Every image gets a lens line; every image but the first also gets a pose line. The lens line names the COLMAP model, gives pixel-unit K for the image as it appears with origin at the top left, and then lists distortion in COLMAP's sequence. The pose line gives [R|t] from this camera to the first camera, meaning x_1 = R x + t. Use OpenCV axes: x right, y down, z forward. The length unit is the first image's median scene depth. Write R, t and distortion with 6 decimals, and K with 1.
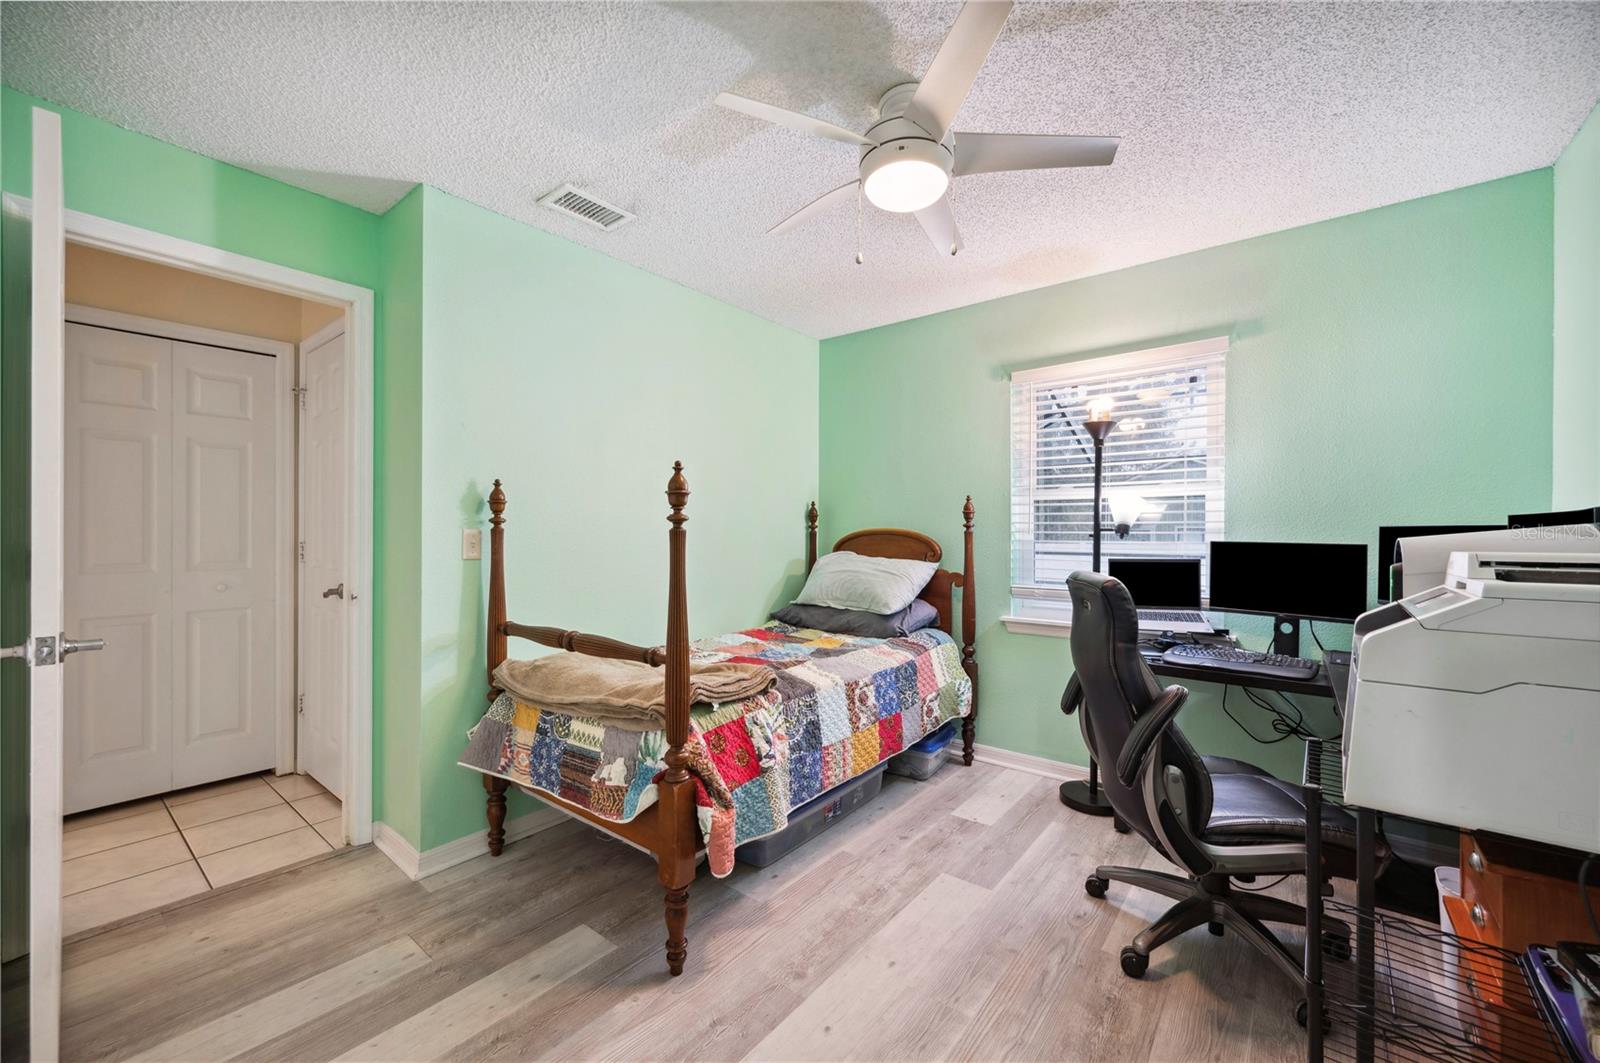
lens RADIAL K [[633.4, 0, 802.3], [0, 633.4, 535.2], [0, 0, 1]] dist [0.000218, -0.000060]
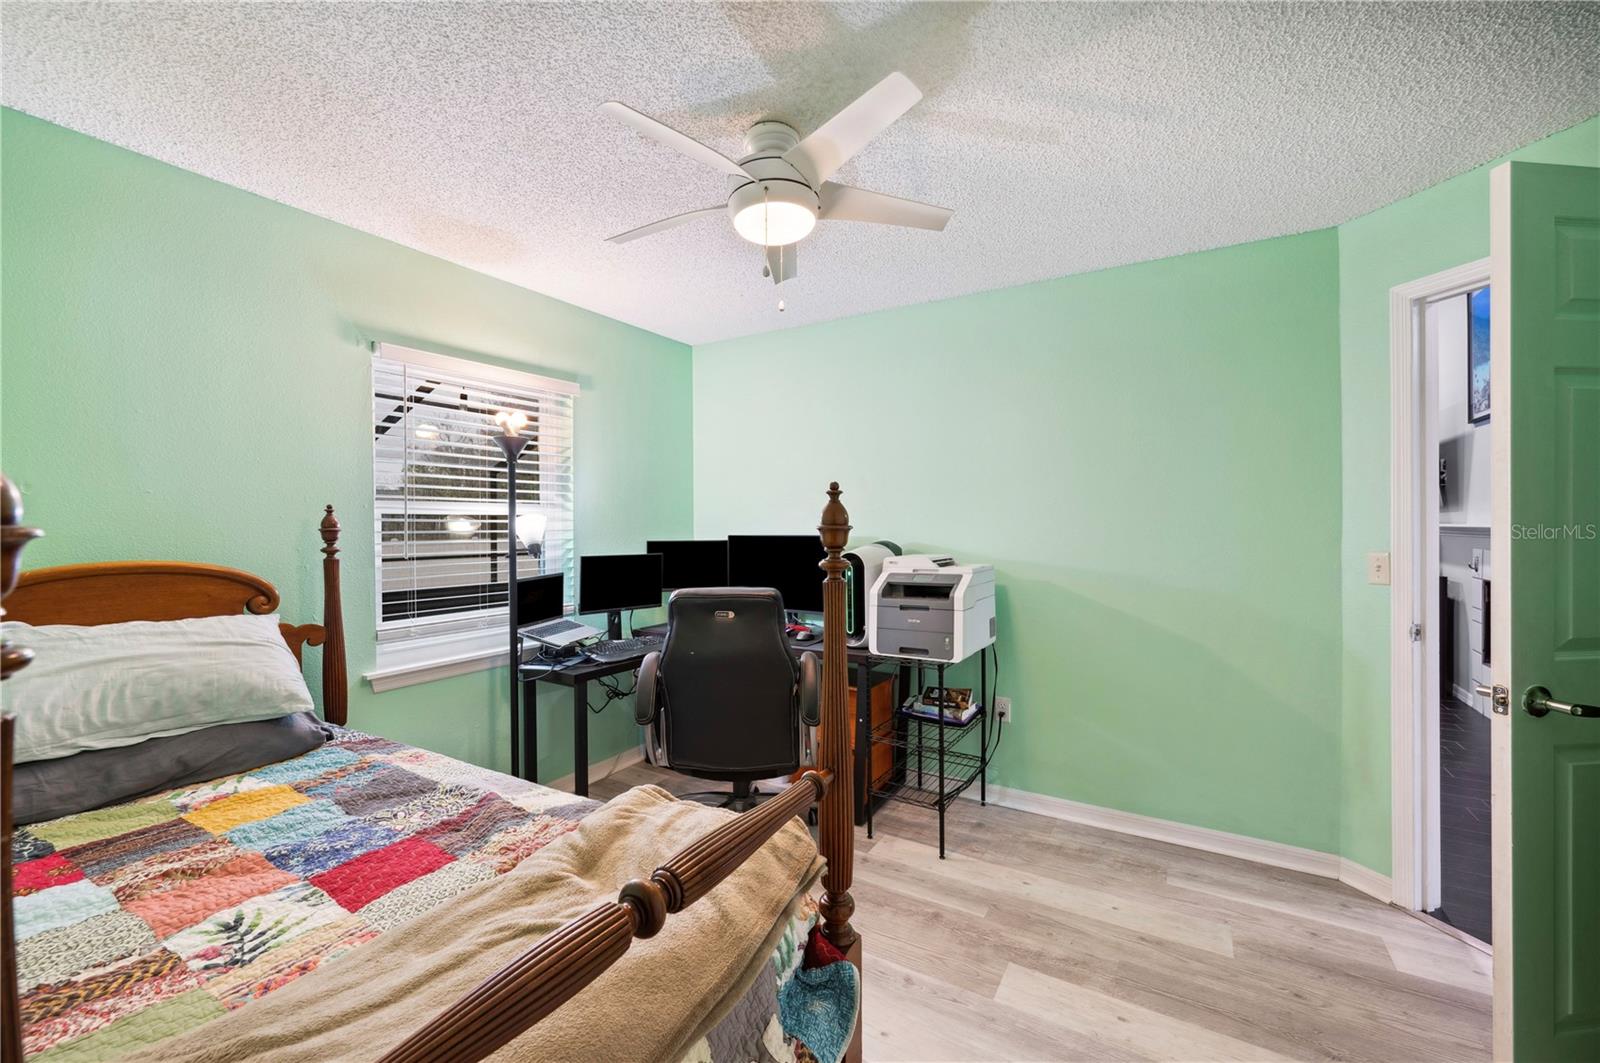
lens RADIAL K [[642.9, 0, 802.3], [0, 642.9, 528.1], [0, 0, 1]] dist [-0.000571, -0.000044]
pose [[-0.137759, -0.007570, 0.990437, -0.552519], [0.012487, 0.999878, 0.009379, -0.044174], [-0.990387, 0.013659, -0.137647, 0.701588]]
